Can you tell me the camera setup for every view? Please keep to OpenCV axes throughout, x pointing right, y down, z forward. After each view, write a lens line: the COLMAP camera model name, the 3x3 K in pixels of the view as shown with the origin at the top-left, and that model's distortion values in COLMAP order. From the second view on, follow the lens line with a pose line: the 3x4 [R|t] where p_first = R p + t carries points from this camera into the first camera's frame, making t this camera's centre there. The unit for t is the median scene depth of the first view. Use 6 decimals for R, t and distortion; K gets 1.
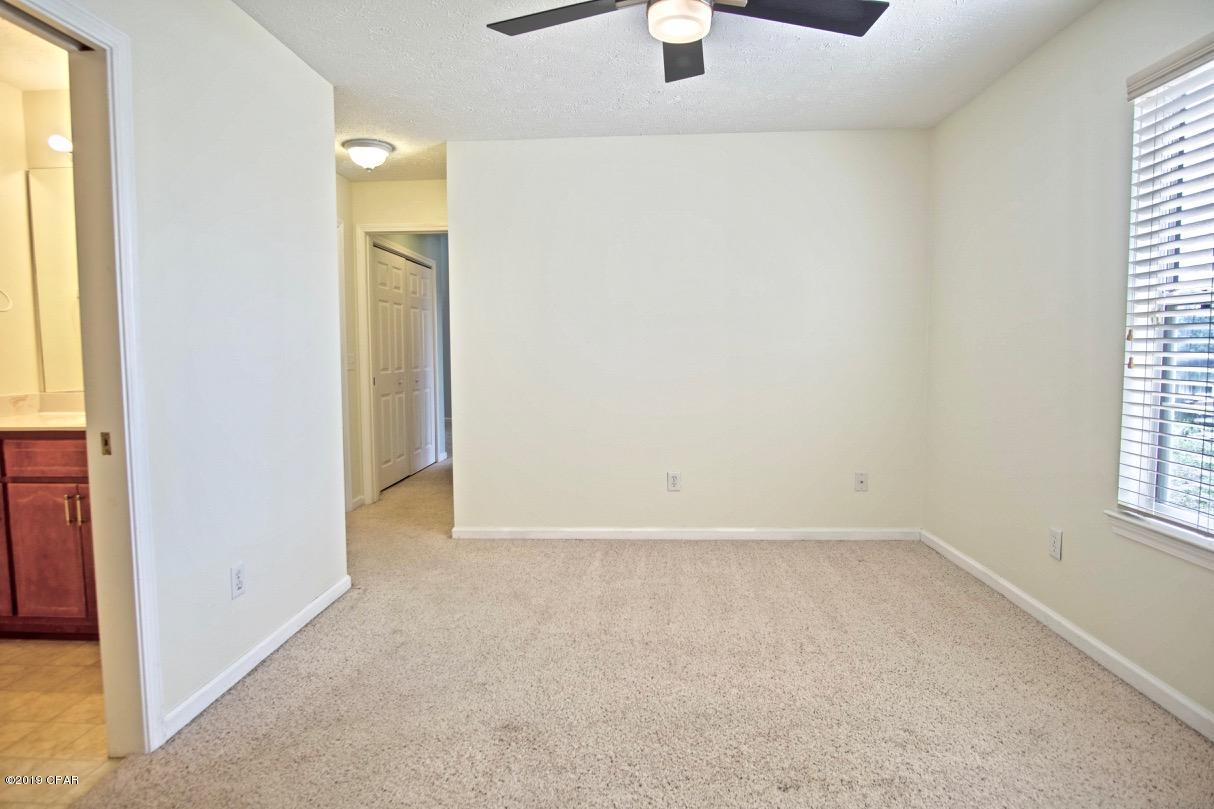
lens RADIAL K [[651.8, 0, 605.7], [0, 651.8, 395.9], [0, 0, 1]] dist [-0.036158, 0.008863]
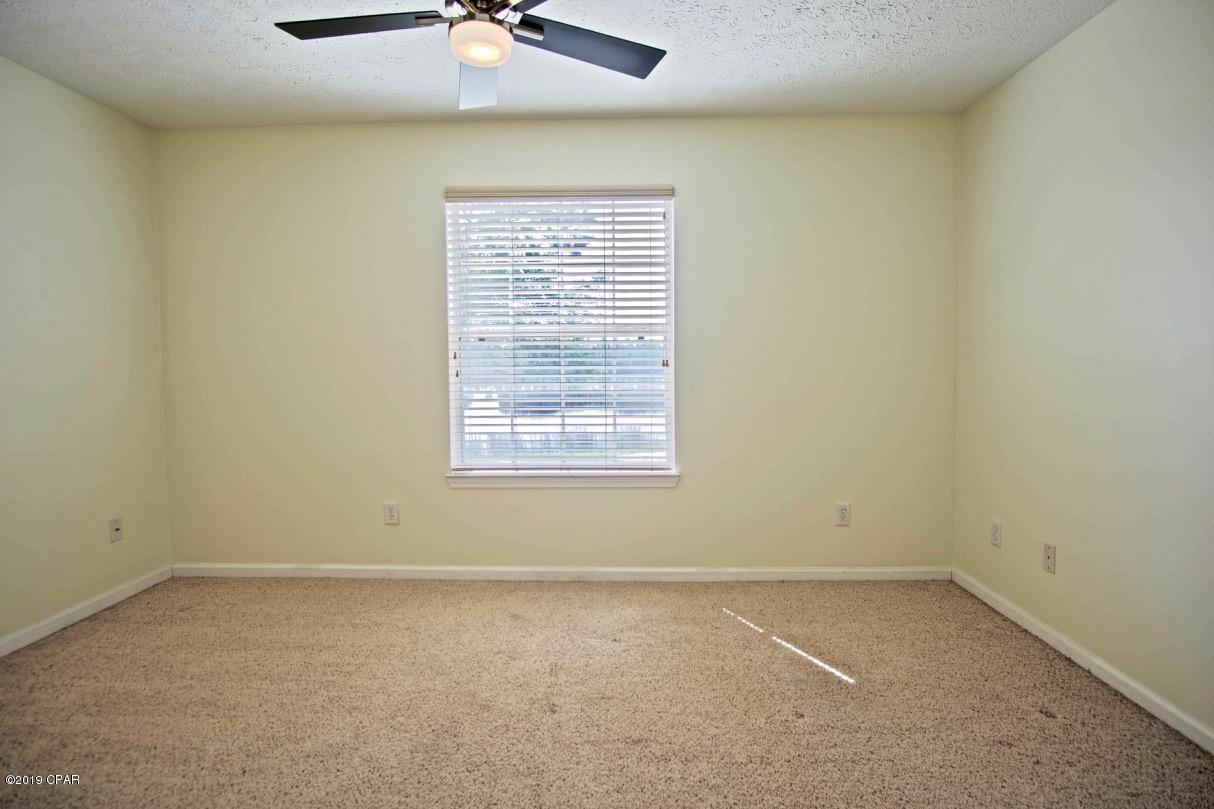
lens RADIAL K [[651.8, 0, 605.7], [0, 651.8, 395.9], [0, 0, 1]] dist [-0.036158, 0.008863]
pose [[-0.015047, -0.046734, 0.998794, -0.675192], [0.080183, 0.995634, 0.047794, -0.042351], [-0.996667, 0.080805, -0.011235, 0.599408]]
